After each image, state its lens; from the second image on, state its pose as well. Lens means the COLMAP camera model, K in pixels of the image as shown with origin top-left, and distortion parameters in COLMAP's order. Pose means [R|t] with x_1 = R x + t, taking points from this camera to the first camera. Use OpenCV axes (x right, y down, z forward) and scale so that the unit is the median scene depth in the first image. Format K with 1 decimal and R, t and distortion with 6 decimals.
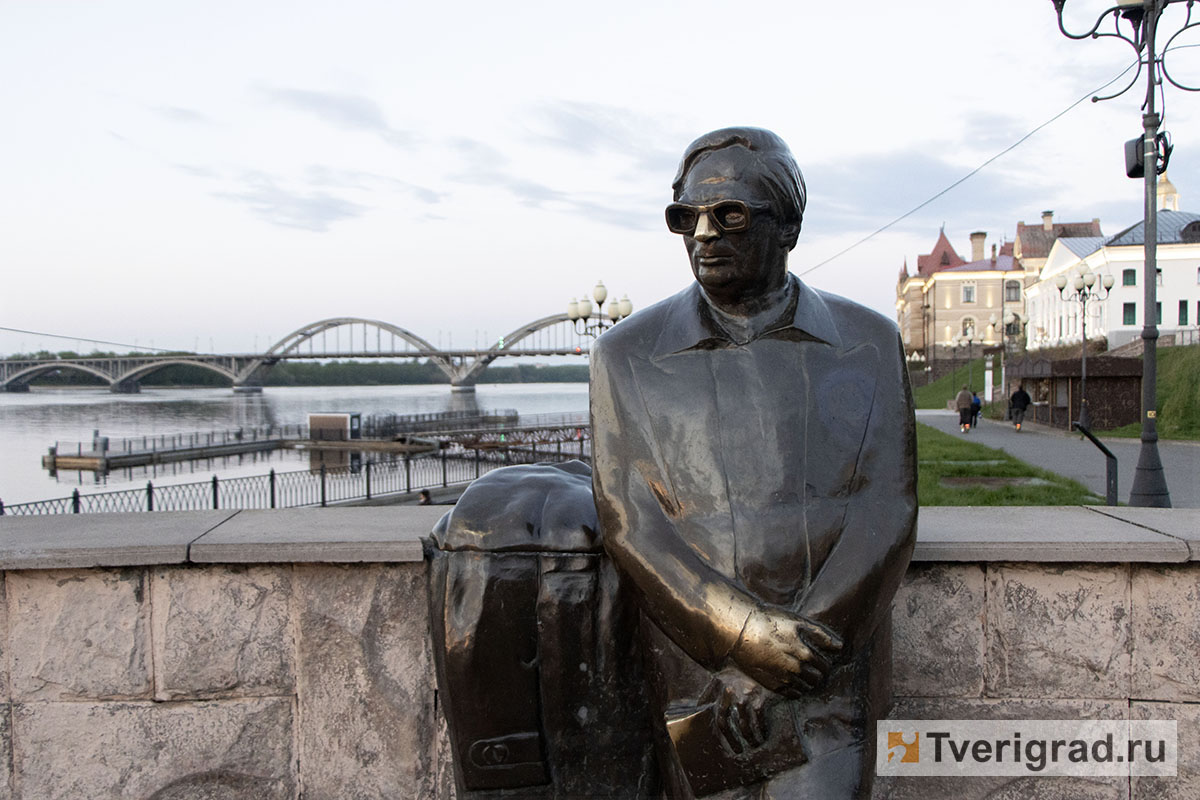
lens RADIAL K [[1006.6, 0, 606.3], [0, 1006.6, 394.2], [0, 0, 1]] dist [-0.009476, 0.011731]
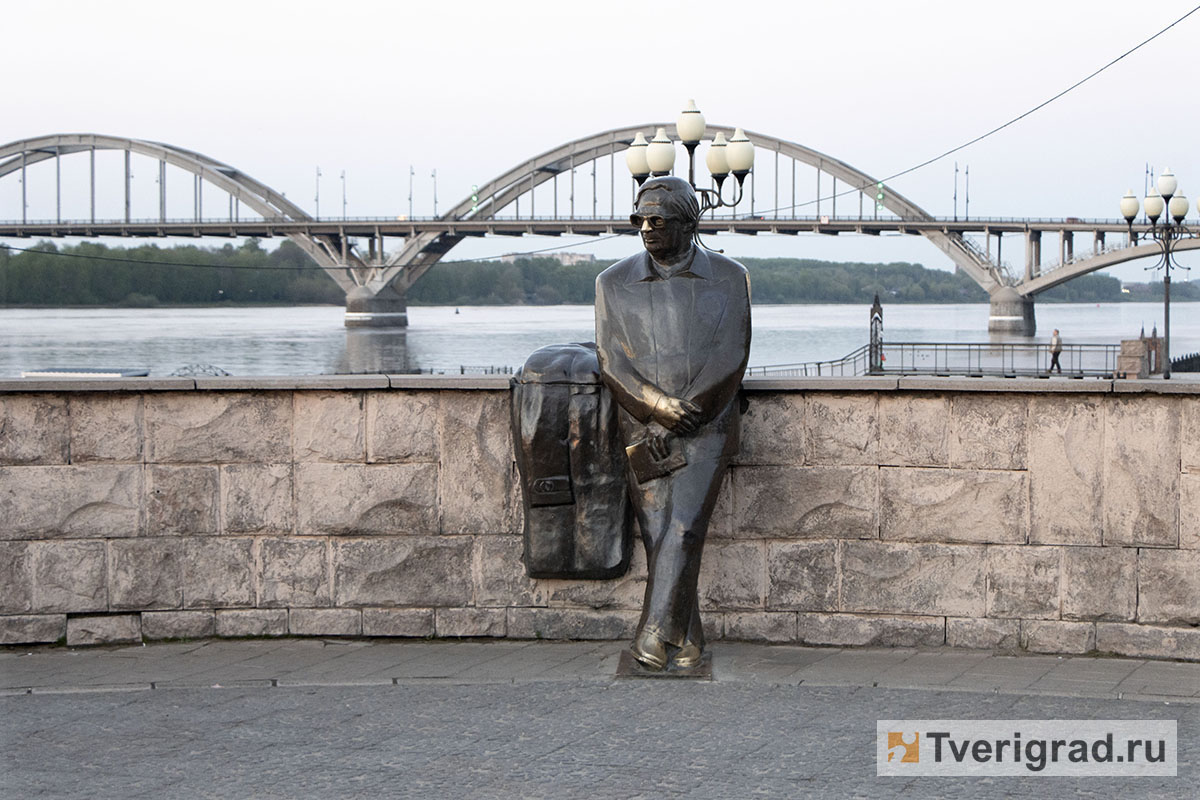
lens RADIAL K [[2805.0, 0, 601.5], [0, 2805.0, 404.1], [0, 0, 1]] dist [0.045855, 0.000000]
pose [[0.998448, 0.009179, -0.054925, 0.283745], [-0.007868, 0.999680, 0.024030, 0.063373], [0.055128, -0.023560, 0.998201, -4.272754]]
